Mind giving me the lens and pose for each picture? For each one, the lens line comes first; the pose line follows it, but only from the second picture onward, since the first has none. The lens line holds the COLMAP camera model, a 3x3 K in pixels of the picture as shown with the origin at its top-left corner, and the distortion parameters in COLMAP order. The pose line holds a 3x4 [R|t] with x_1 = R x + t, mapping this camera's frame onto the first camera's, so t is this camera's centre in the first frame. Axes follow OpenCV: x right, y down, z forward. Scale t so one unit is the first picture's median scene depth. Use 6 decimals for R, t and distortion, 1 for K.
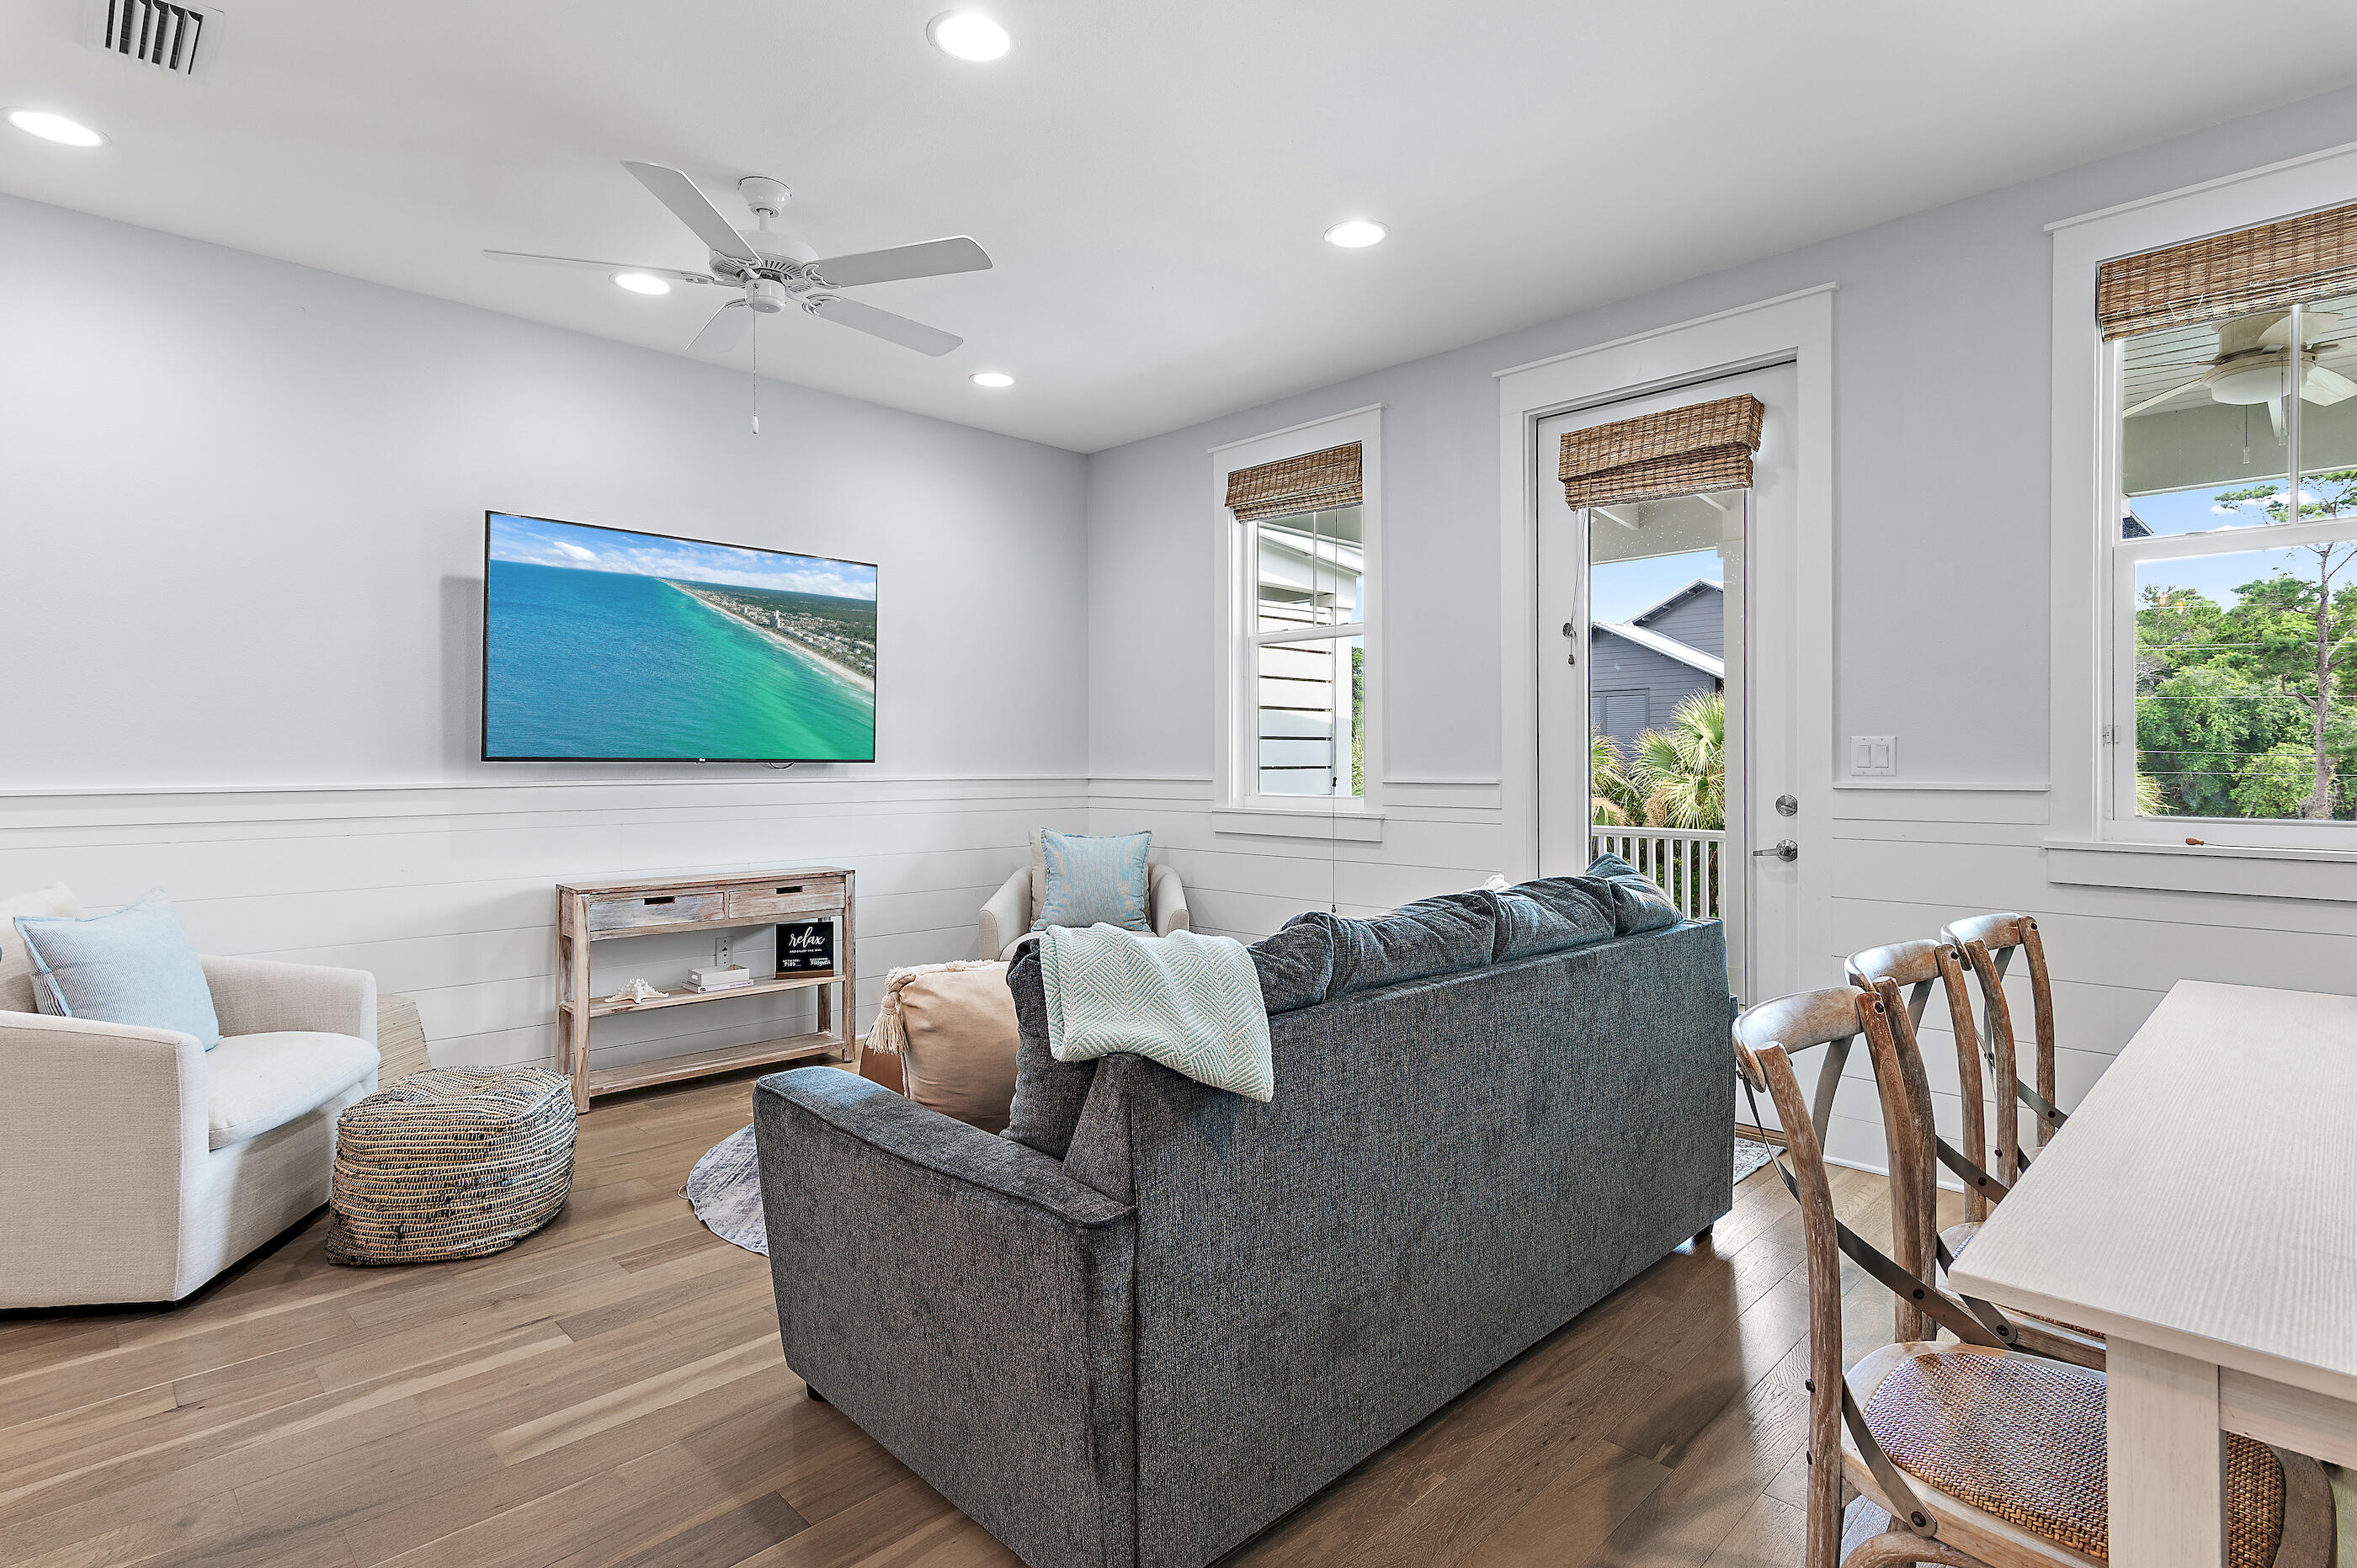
lens RADIAL K [[1173.7, 0, 1180.0], [0, 1173.7, 771.8], [0, 0, 1]] dist [0.001099, -0.000965]
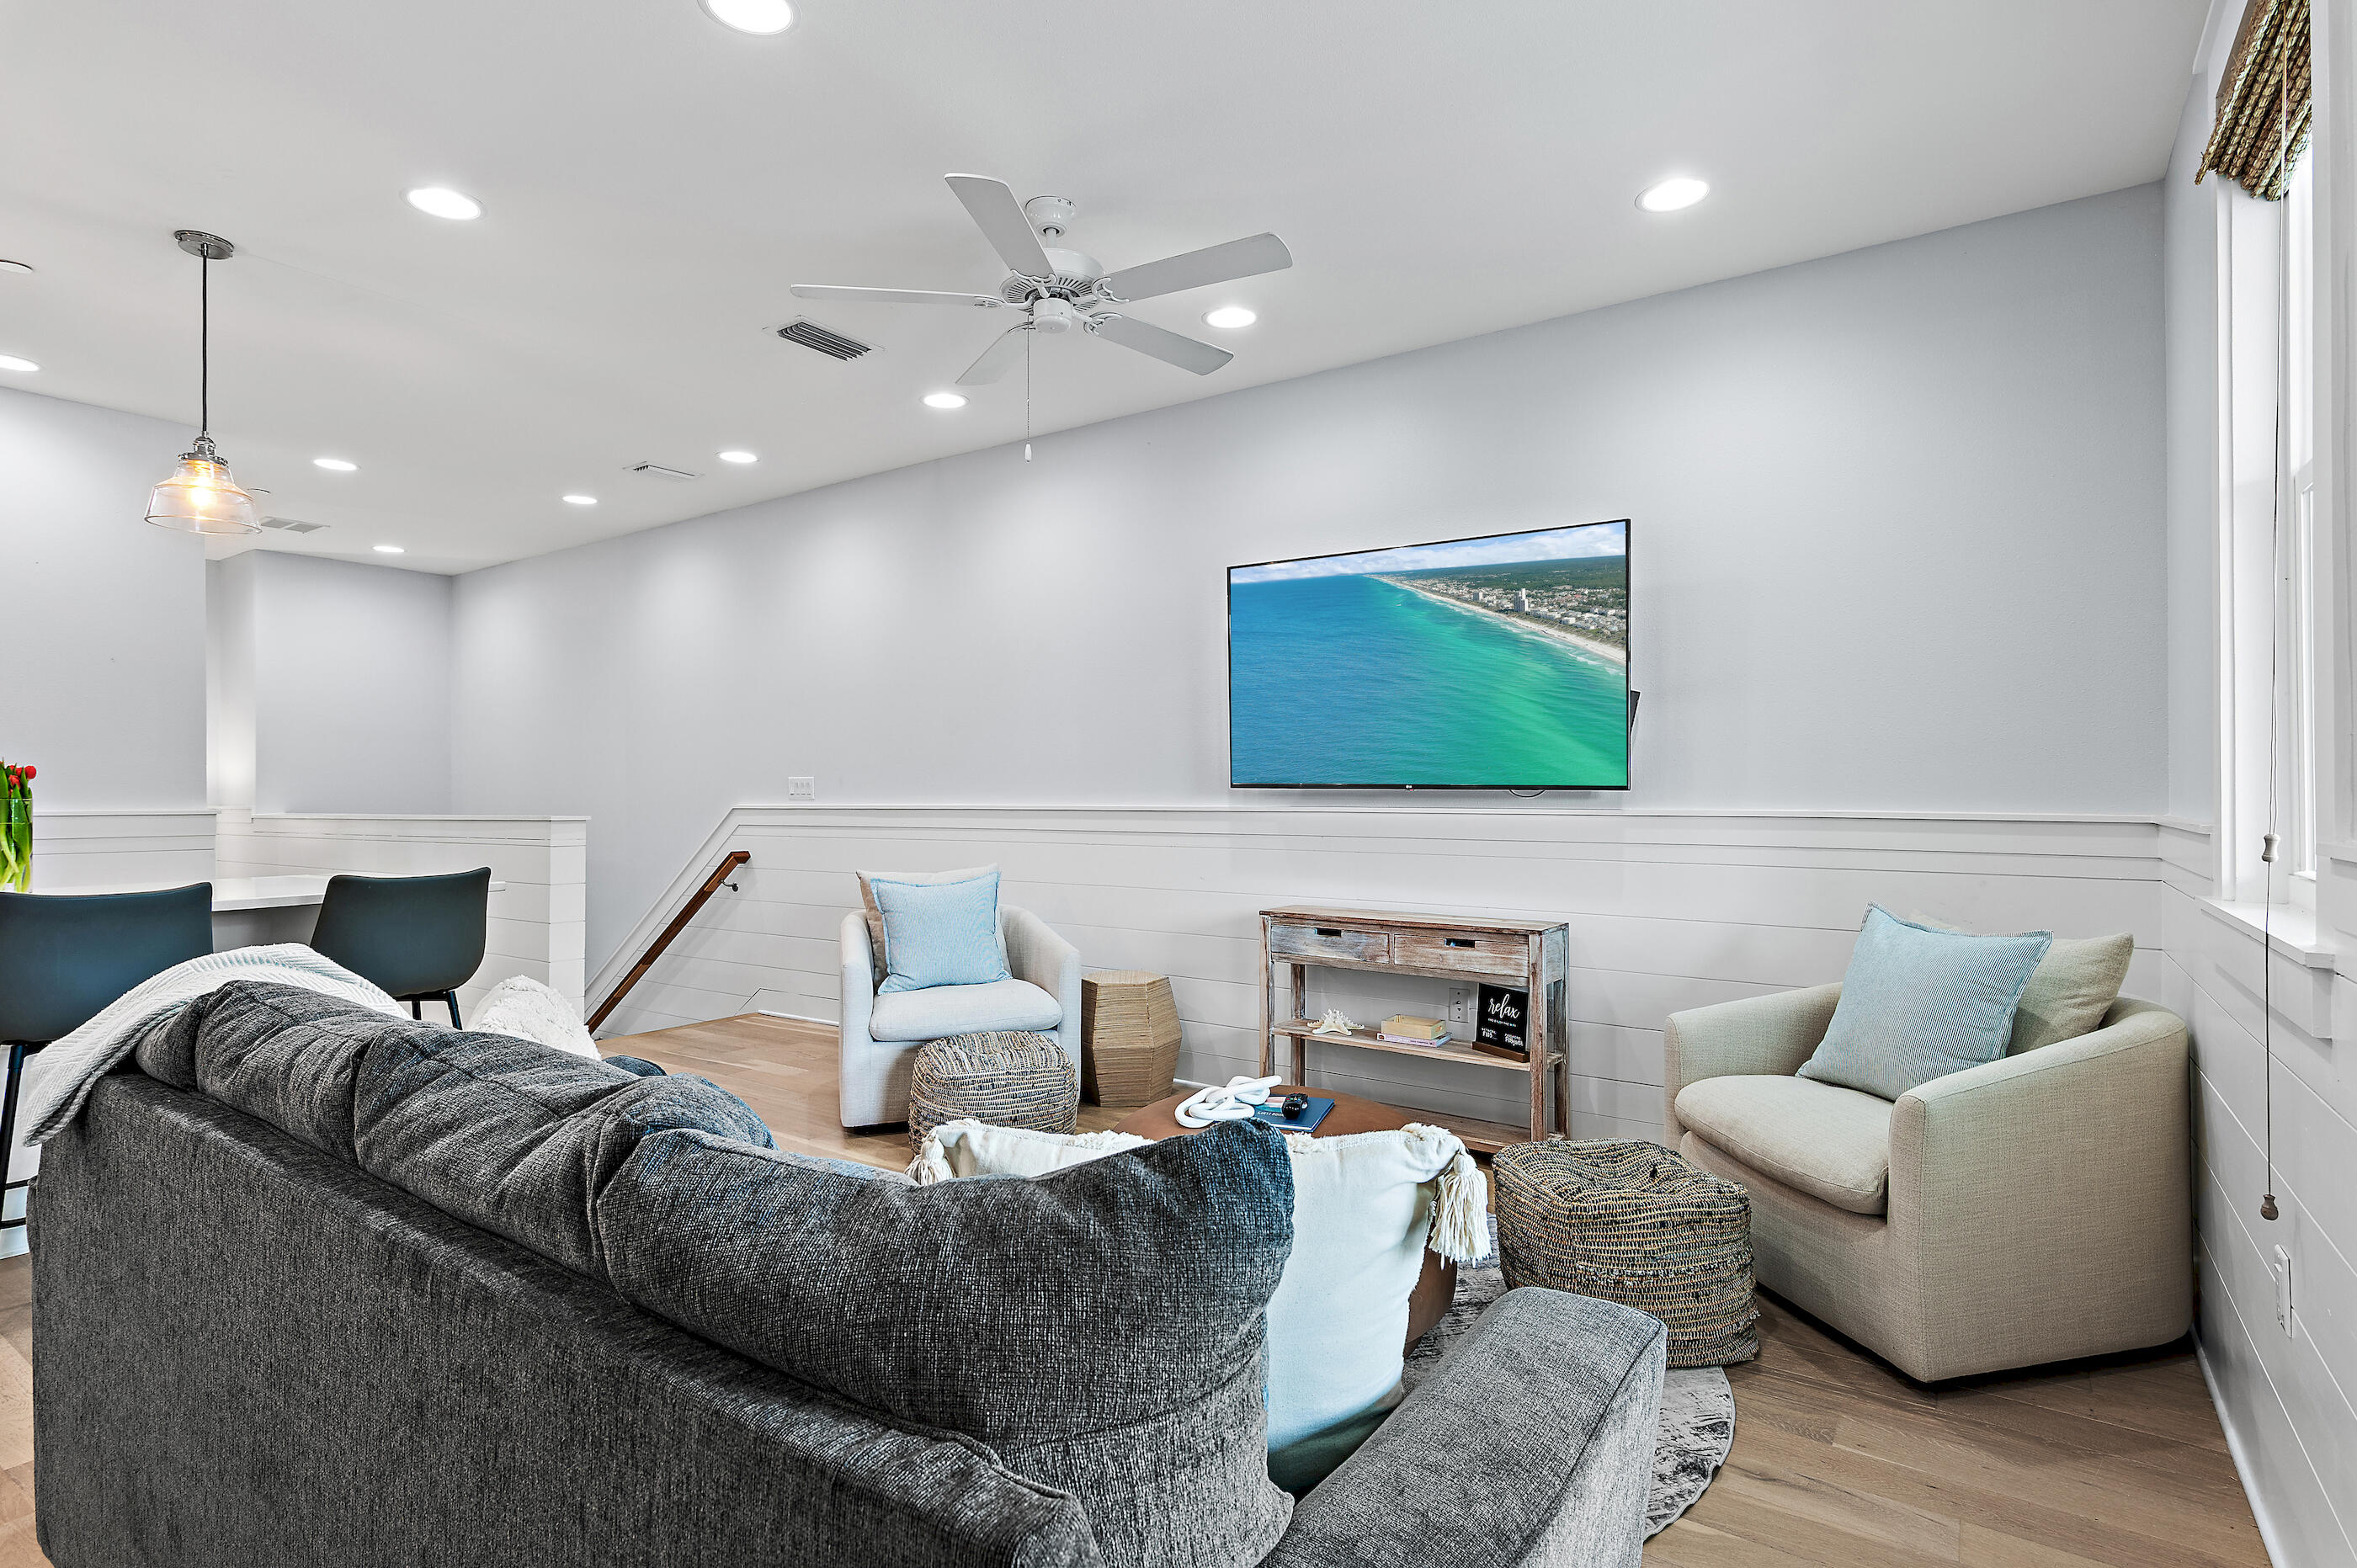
lens RADIAL K [[1173.4, 0, 1204.2], [0, 1173.4, 780.8], [0, 0, 1]] dist [-0.000518, -0.000278]
pose [[0.207868, -0.002718, -0.978153, 0.480556], [-0.009828, 0.999940, -0.004867, -0.009107], [0.978108, 0.010625, 0.207829, 0.703115]]
